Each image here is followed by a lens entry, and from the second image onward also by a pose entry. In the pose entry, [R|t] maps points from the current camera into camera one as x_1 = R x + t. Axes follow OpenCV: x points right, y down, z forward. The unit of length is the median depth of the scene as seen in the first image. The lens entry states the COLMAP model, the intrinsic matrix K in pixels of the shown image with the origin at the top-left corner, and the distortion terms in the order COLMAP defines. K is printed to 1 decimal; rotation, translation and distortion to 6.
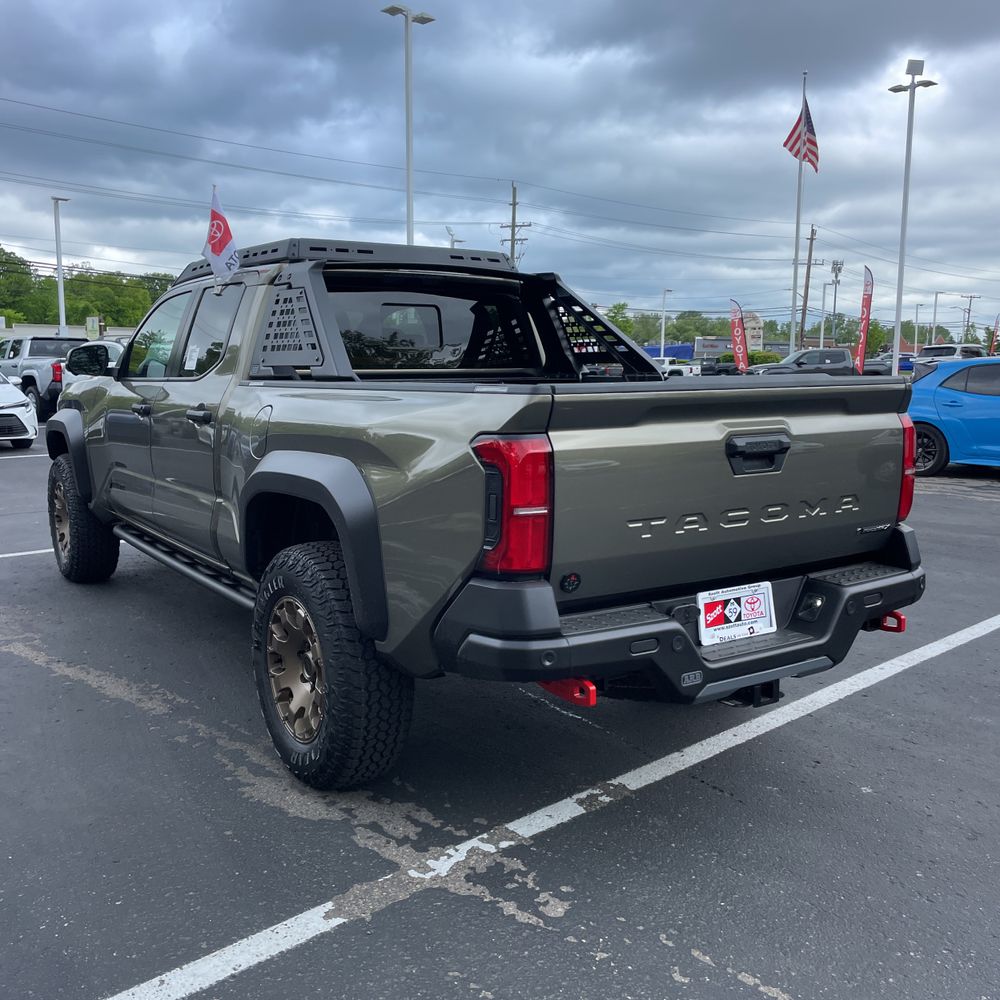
lens RADIAL K [[1000.9, 0, 500.0], [0, 1000.9, 500.0], [0, 0, 1]] dist [0.112659, -0.185282]
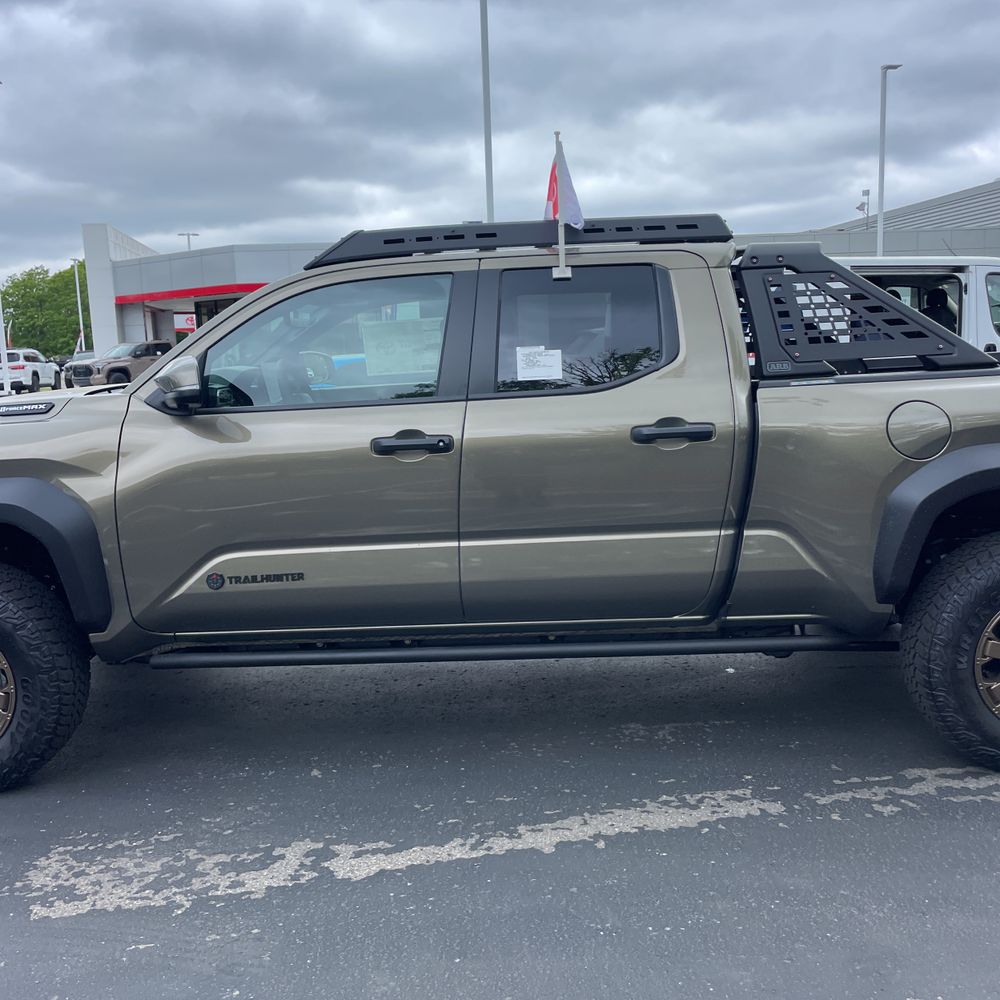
lens RADIAL K [[995.1, 0, 488.0], [0, 995.1, 501.5], [0, 0, 1]] dist [0.103966, -0.163559]
pose [[0.572846, -0.146563, 0.806453, -1.242374], [0.146784, 0.986322, 0.074987, -0.135784], [-0.806413, 0.075418, 0.586524, 0.828664]]
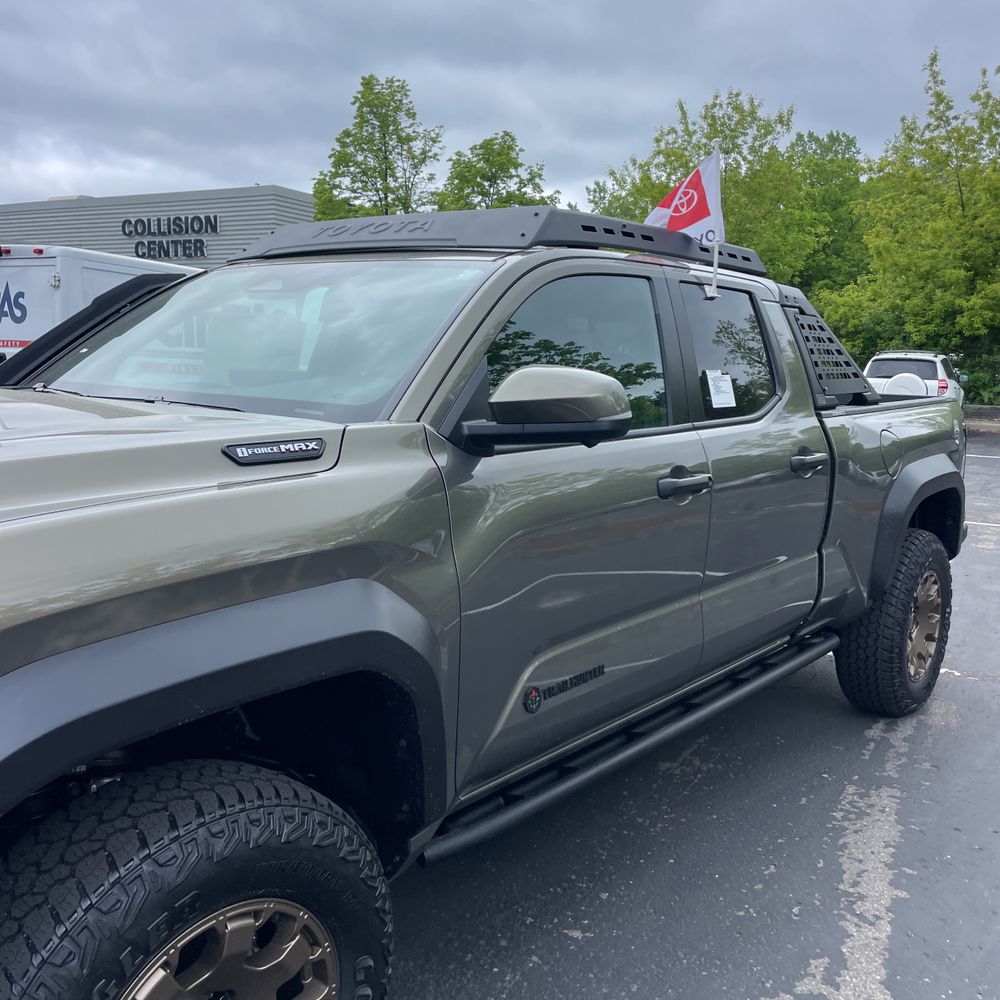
lens RADIAL K [[1000.9, 0, 500.0], [0, 1000.9, 500.0], [0, 0, 1]] dist [0.112659, -0.185282]
pose [[-0.300758, -0.144220, 0.942733, -1.214530], [0.097091, 0.978734, 0.180703, -0.274635], [-0.948745, 0.145879, -0.280360, 1.806462]]
